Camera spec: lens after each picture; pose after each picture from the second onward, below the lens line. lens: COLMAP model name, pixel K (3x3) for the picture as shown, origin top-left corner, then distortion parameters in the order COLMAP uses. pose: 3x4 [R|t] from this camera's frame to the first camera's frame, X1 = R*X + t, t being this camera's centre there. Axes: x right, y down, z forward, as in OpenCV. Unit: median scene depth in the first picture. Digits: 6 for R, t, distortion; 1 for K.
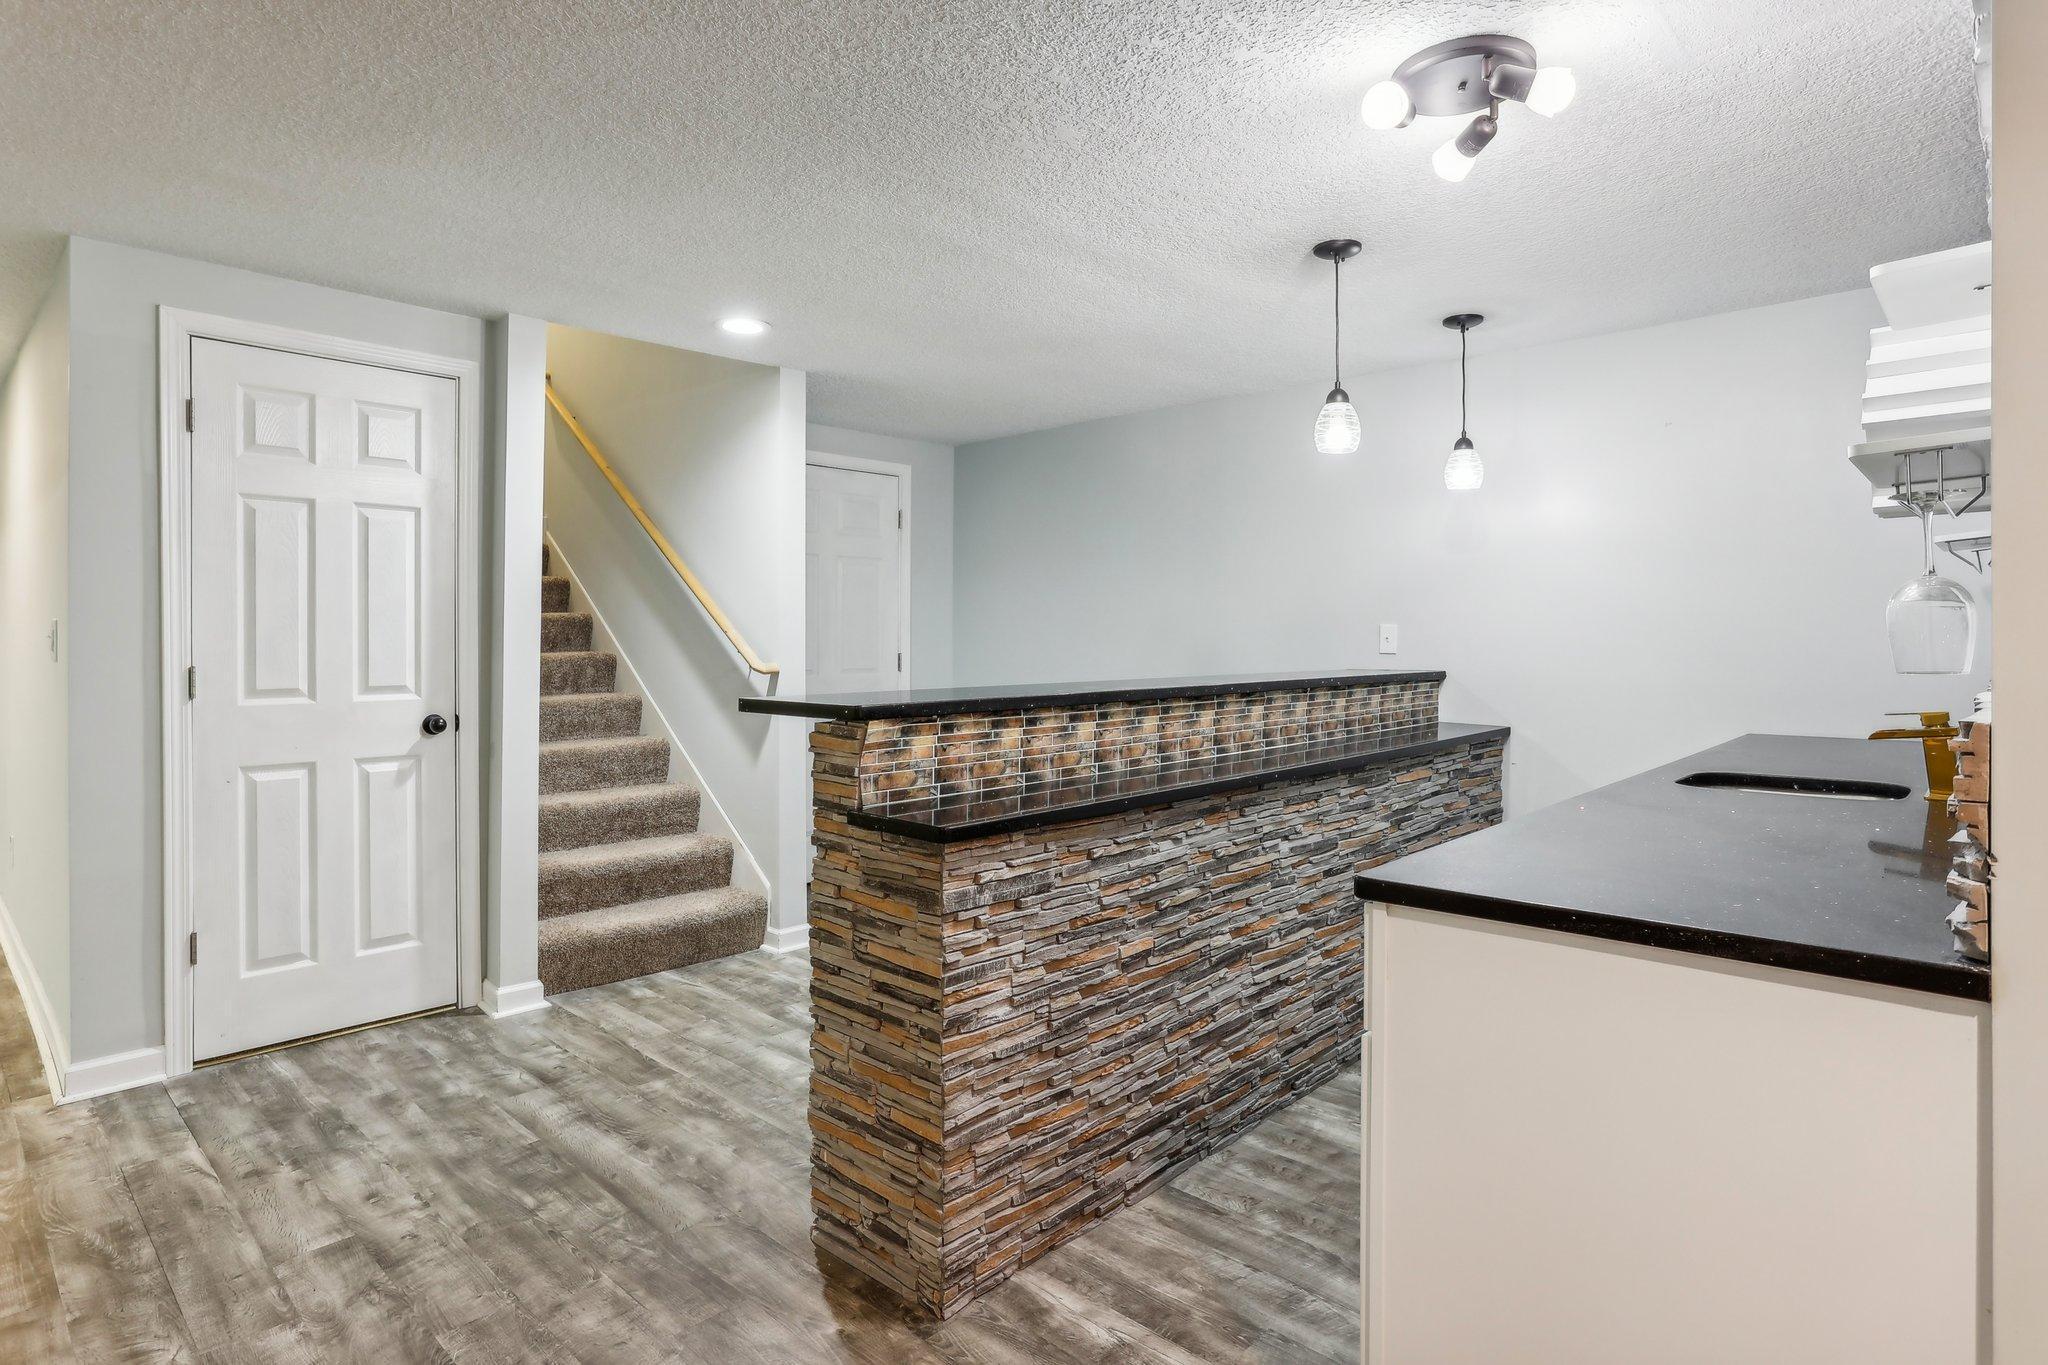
lens RADIAL K [[1081.5, 0, 1010.2], [0, 1081.5, 641.9], [0, 0, 1]] dist [-0.051469, 0.028464]
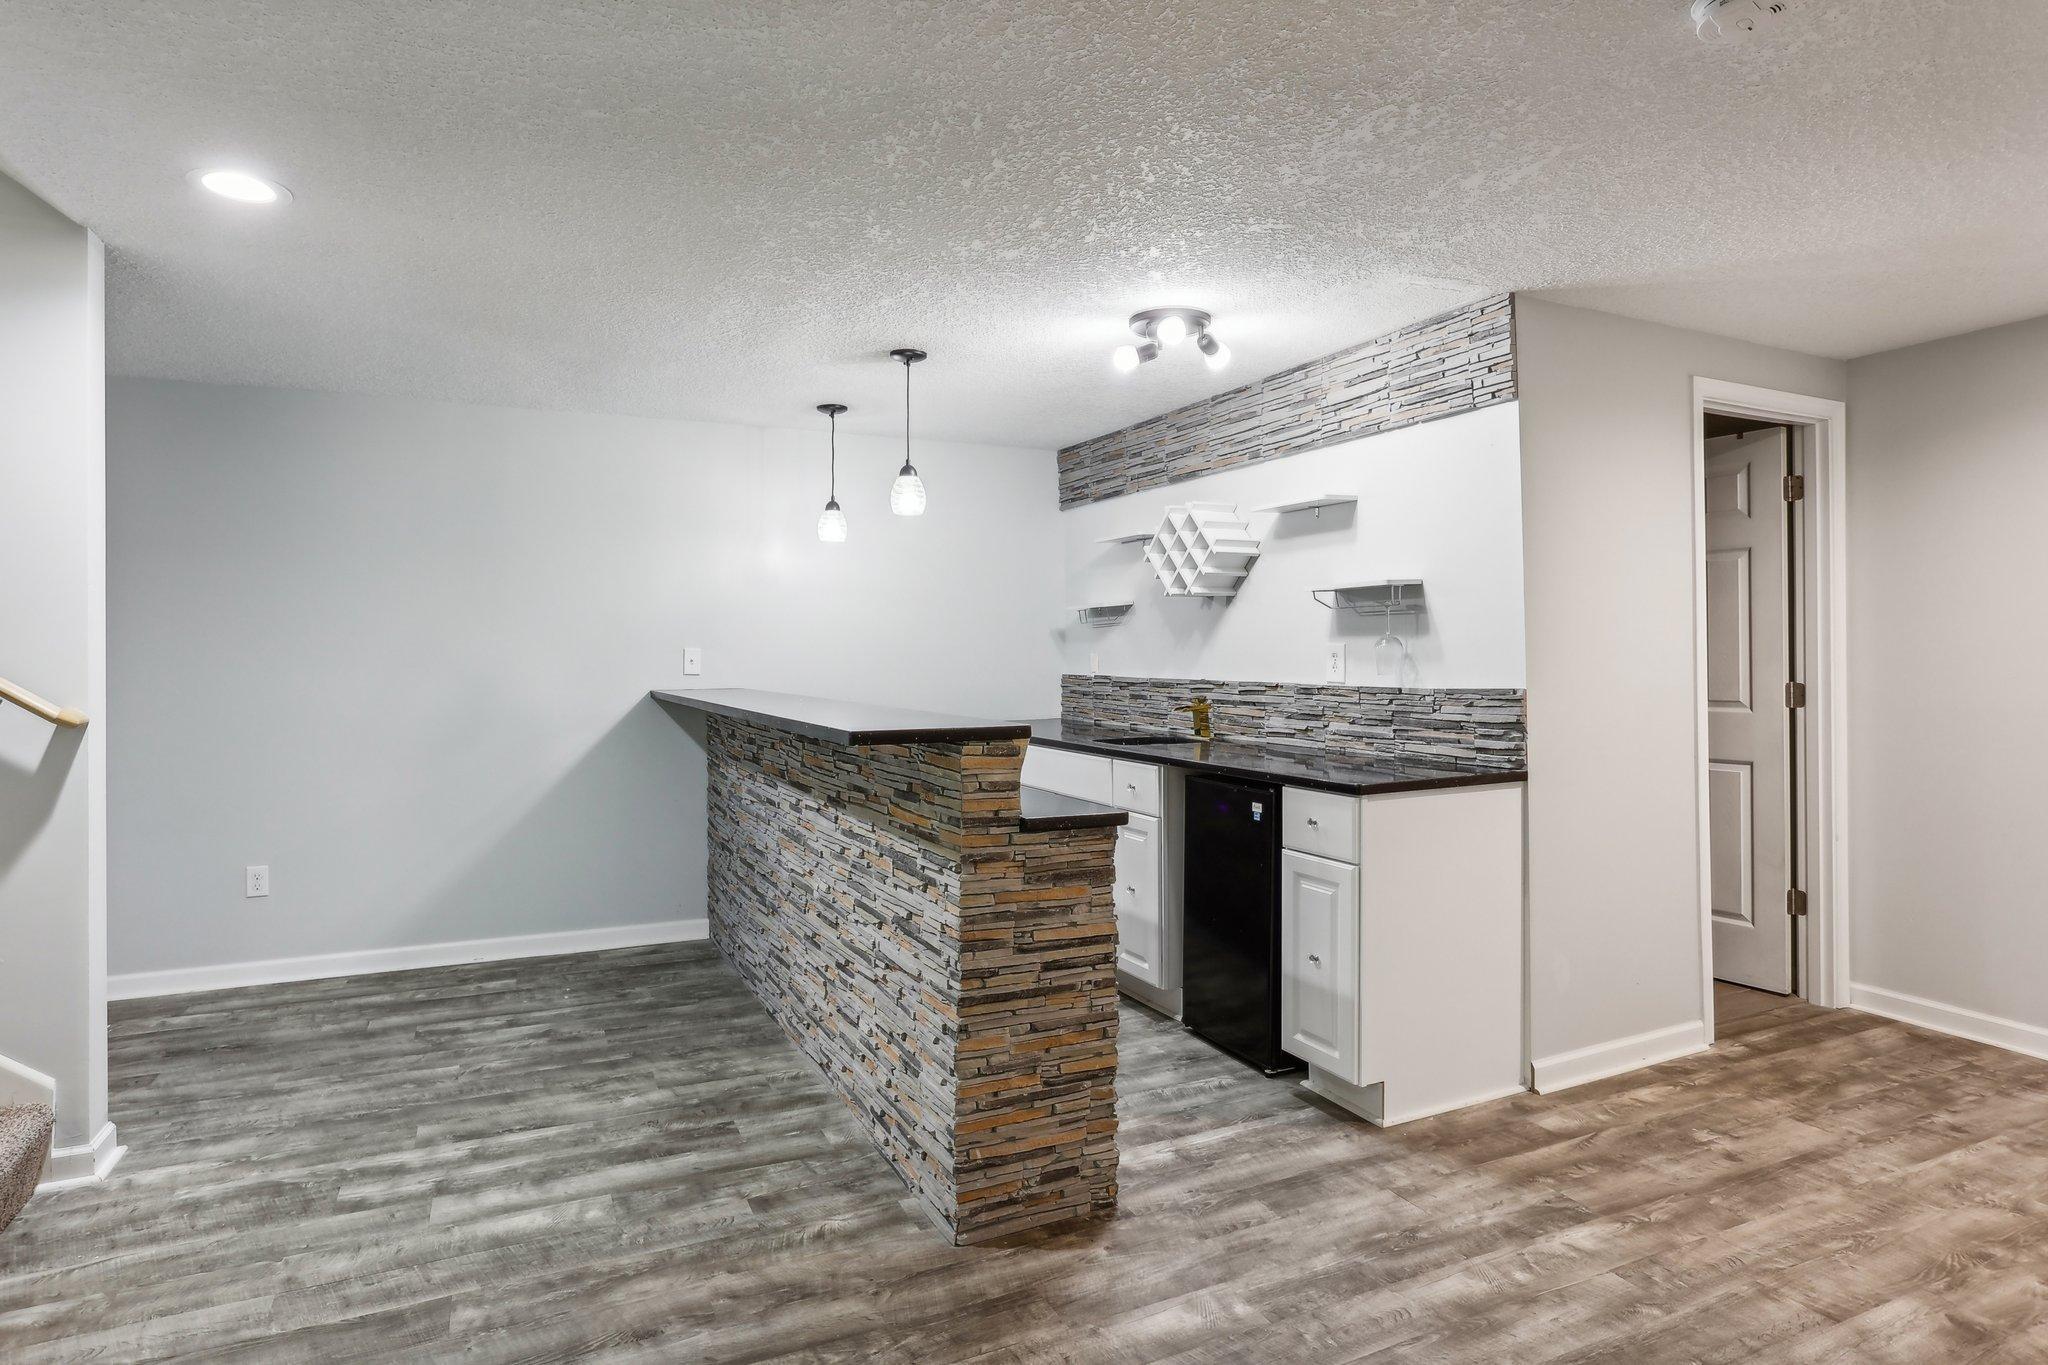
lens RADIAL K [[1081.5, 0, 1010.2], [0, 1081.5, 641.9], [0, 0, 1]] dist [-0.051469, 0.028464]
pose [[0.377216, 0.007494, 0.926095, -1.165403], [0.008256, 0.999900, -0.011454, -0.015391], [-0.926088, 0.011966, 0.377117, 0.571281]]
